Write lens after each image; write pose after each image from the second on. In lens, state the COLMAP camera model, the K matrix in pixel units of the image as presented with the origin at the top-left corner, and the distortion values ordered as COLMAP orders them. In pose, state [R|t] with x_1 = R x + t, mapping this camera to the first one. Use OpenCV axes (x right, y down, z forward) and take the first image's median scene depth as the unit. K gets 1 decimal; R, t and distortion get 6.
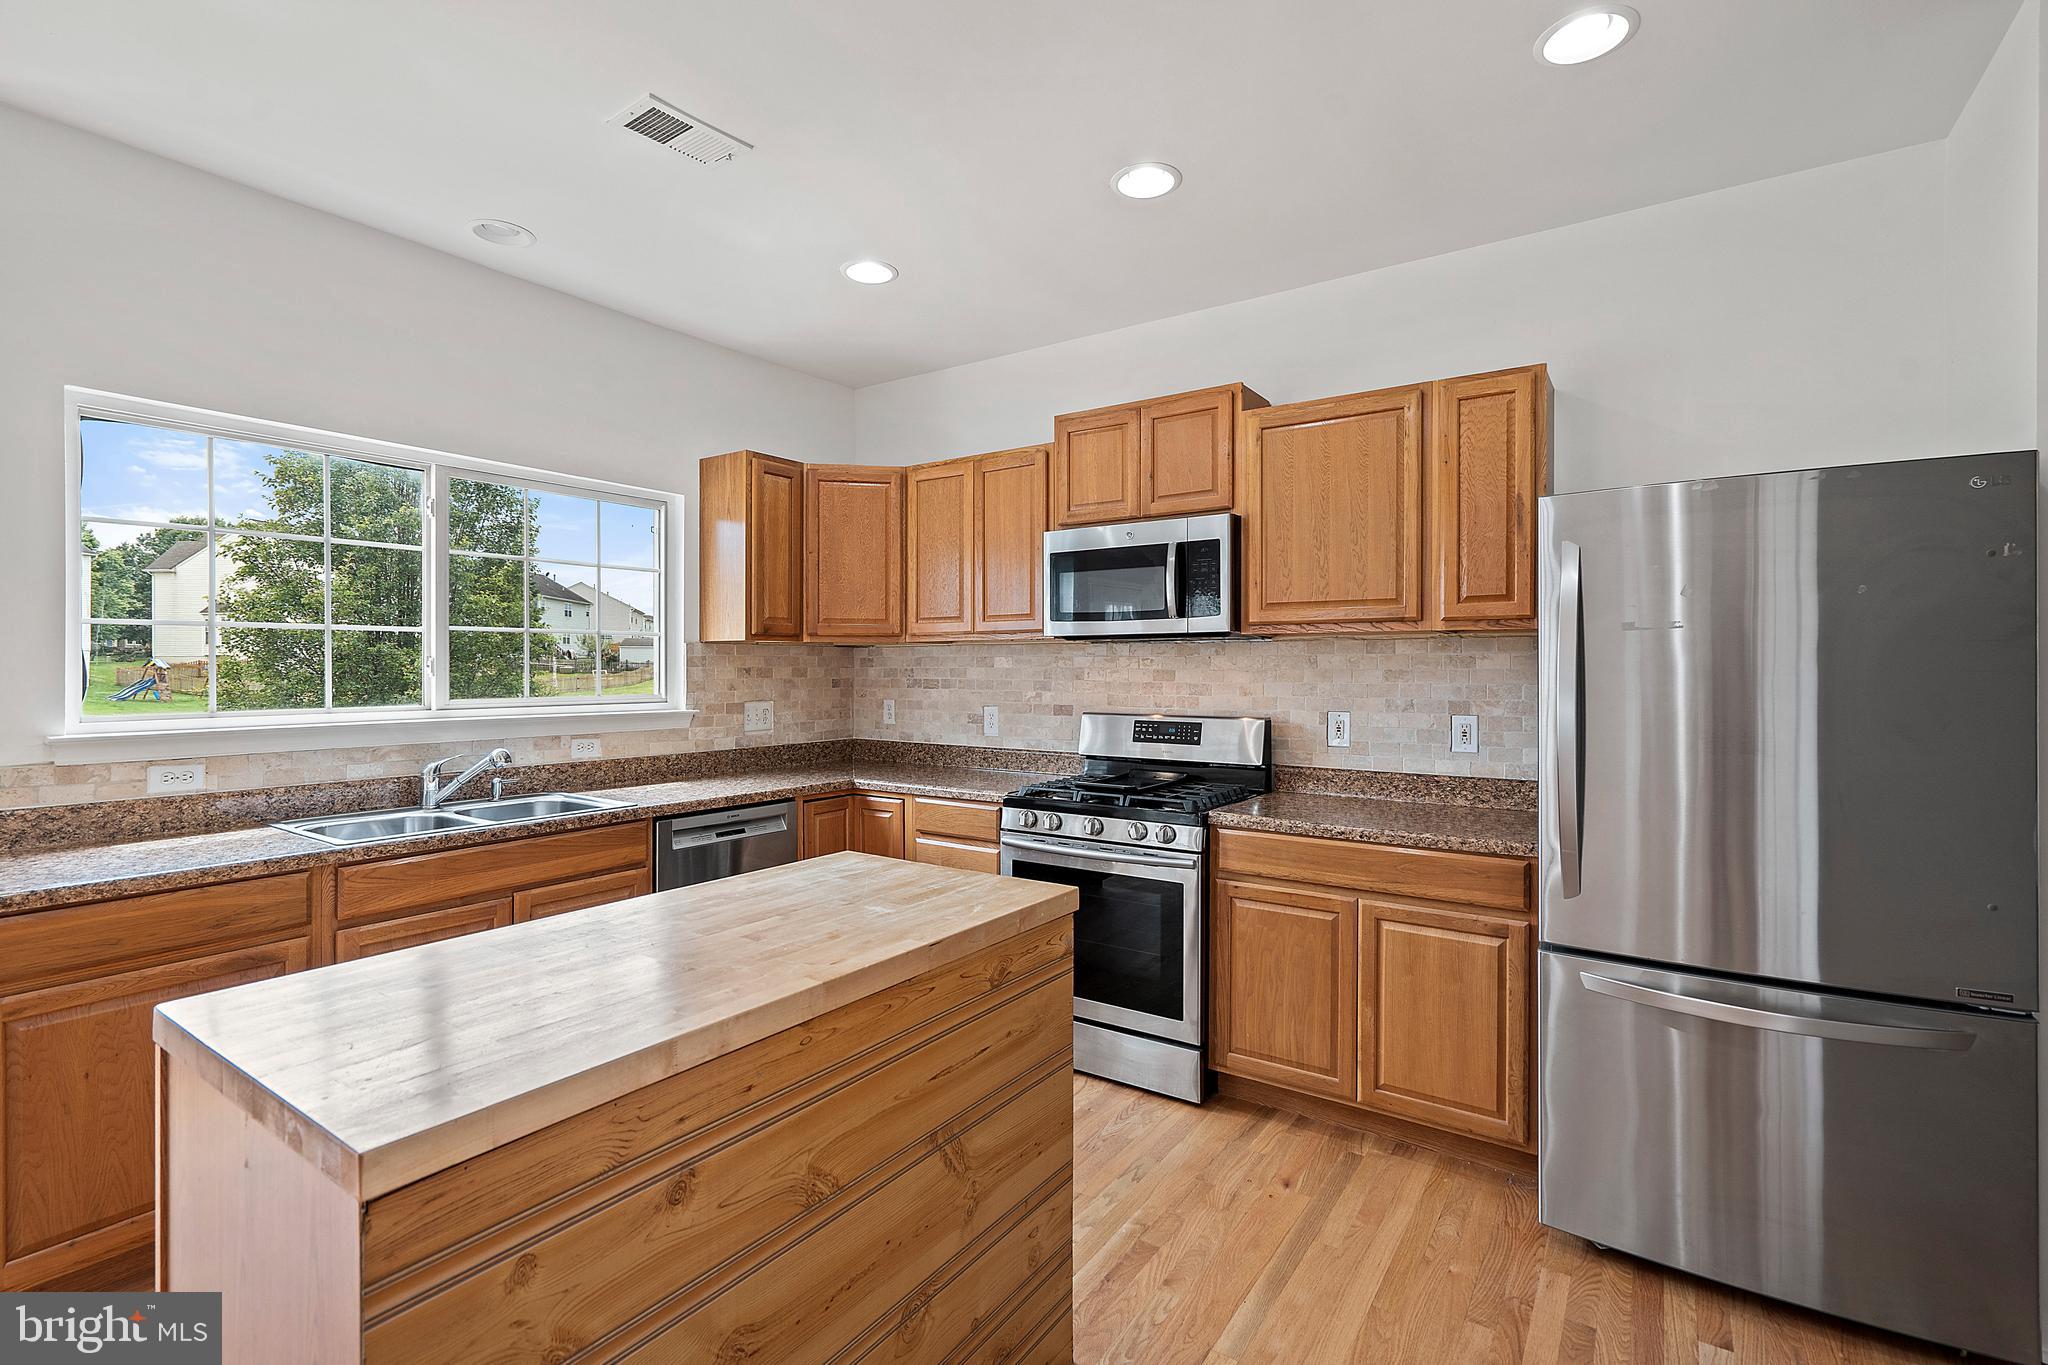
lens RADIAL K [[934.1, 0, 1027.2], [0, 934.1, 678.1], [0, 0, 1]] dist [-0.005056, 0.001280]
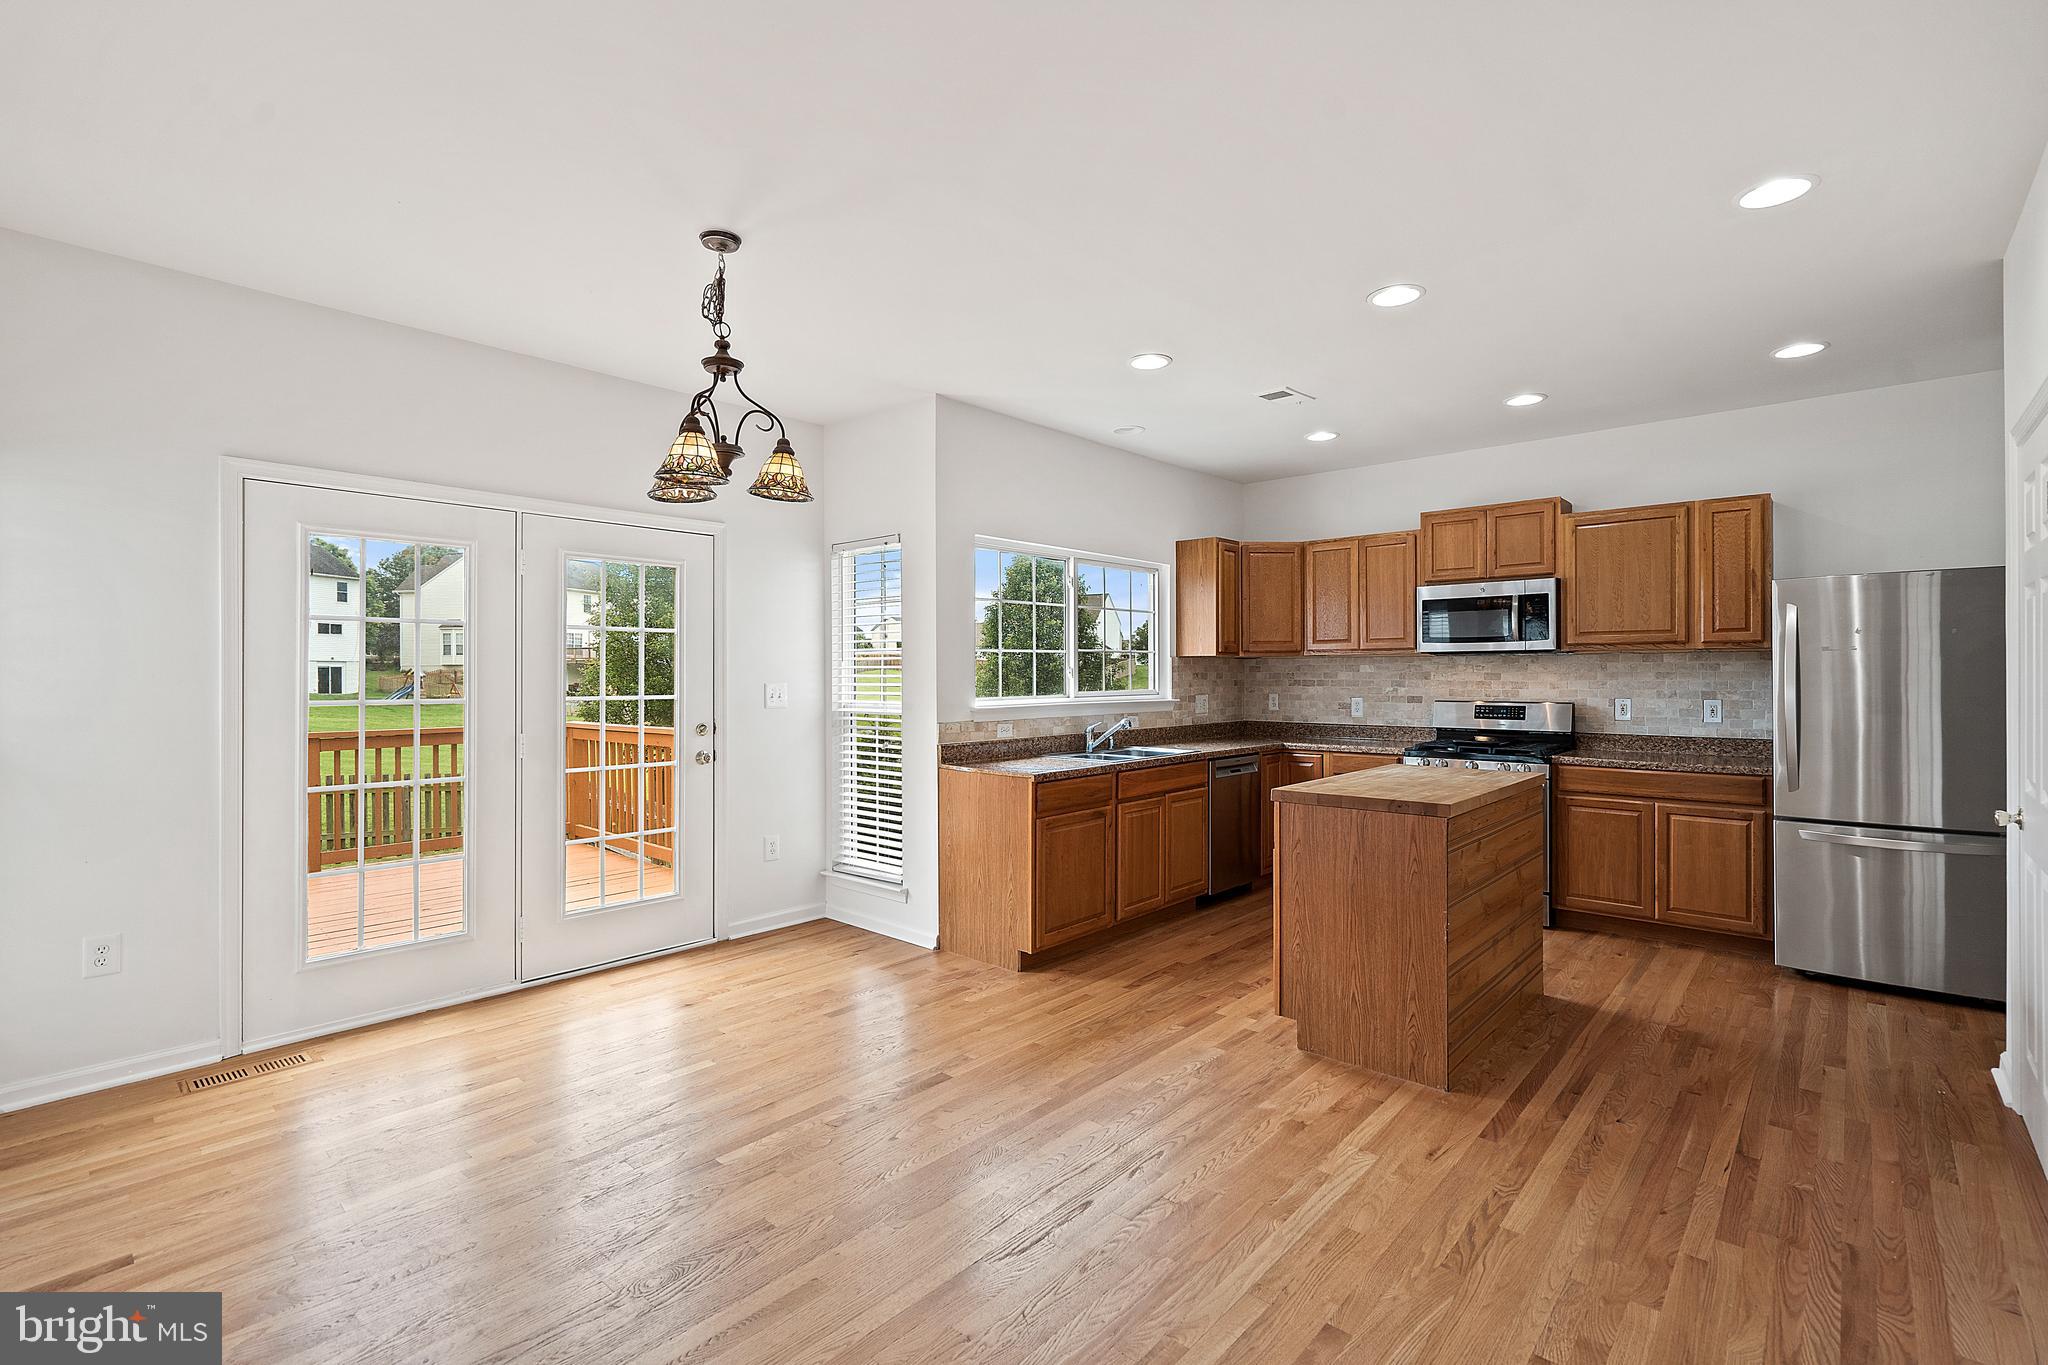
lens RADIAL K [[934.1, 0, 1018.8], [0, 934.1, 678.8], [0, 0, 1]] dist [-0.005056, 0.001280]
pose [[0.991007, -0.003681, -0.133757, -0.504970], [0.003045, 0.999983, -0.004955, 0.007390], [0.133773, 0.004504, 0.991002, -0.760865]]
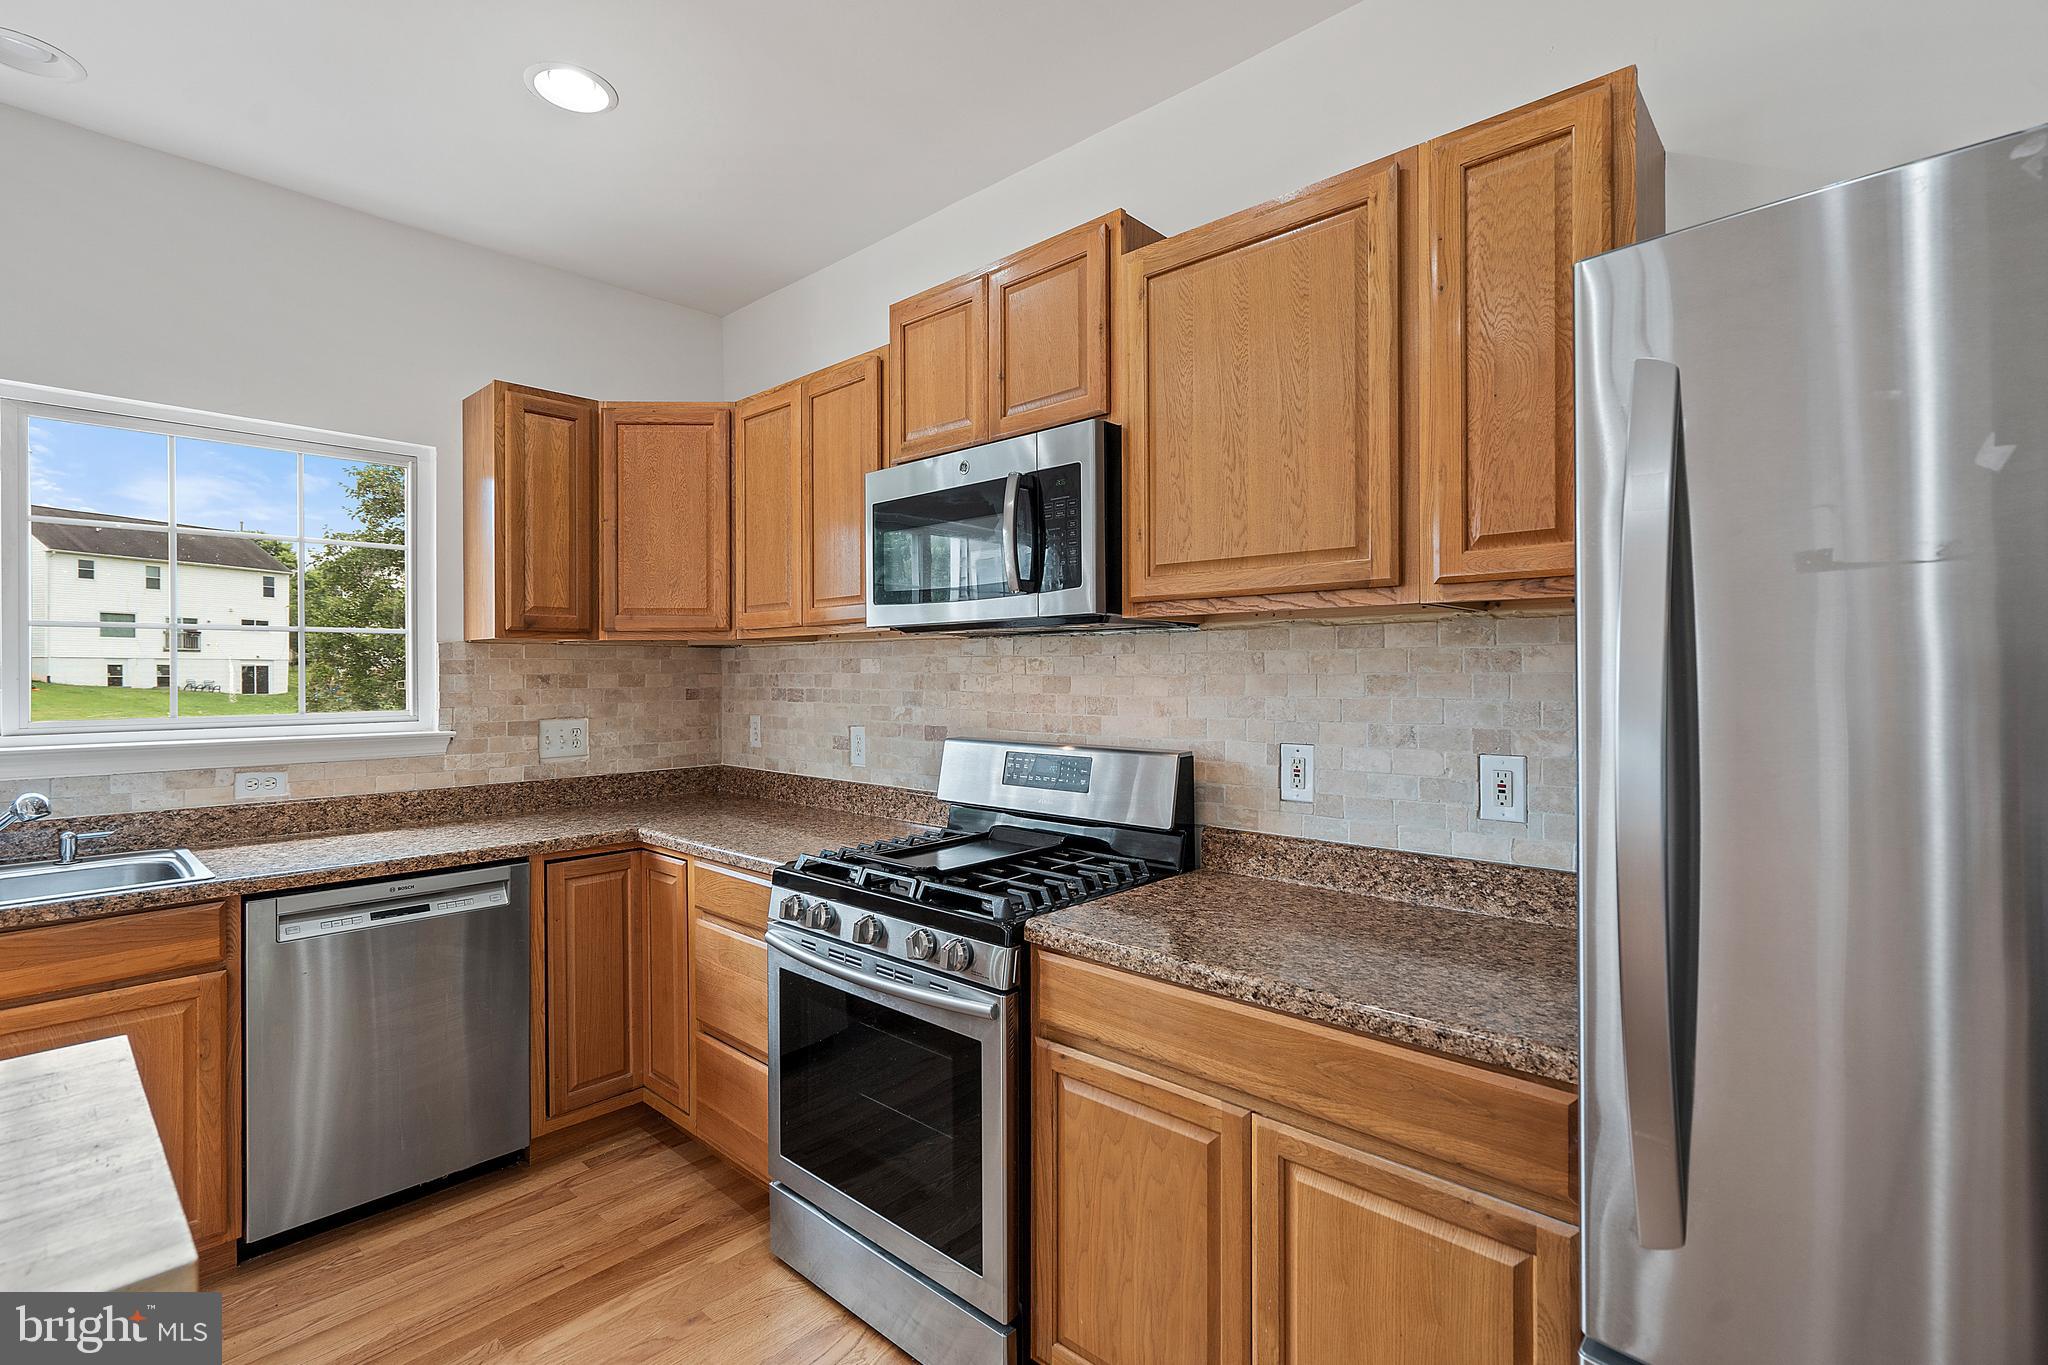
lens RADIAL K [[934.1, 0, 1025.8], [0, 934.1, 676.5], [0, 0, 1]] dist [-0.005056, 0.001280]
pose [[0.990099, -0.004254, -0.140307, 0.258165], [0.003471, 0.999977, -0.005819, -0.005330], [0.140328, 0.005274, 0.990091, 0.392983]]
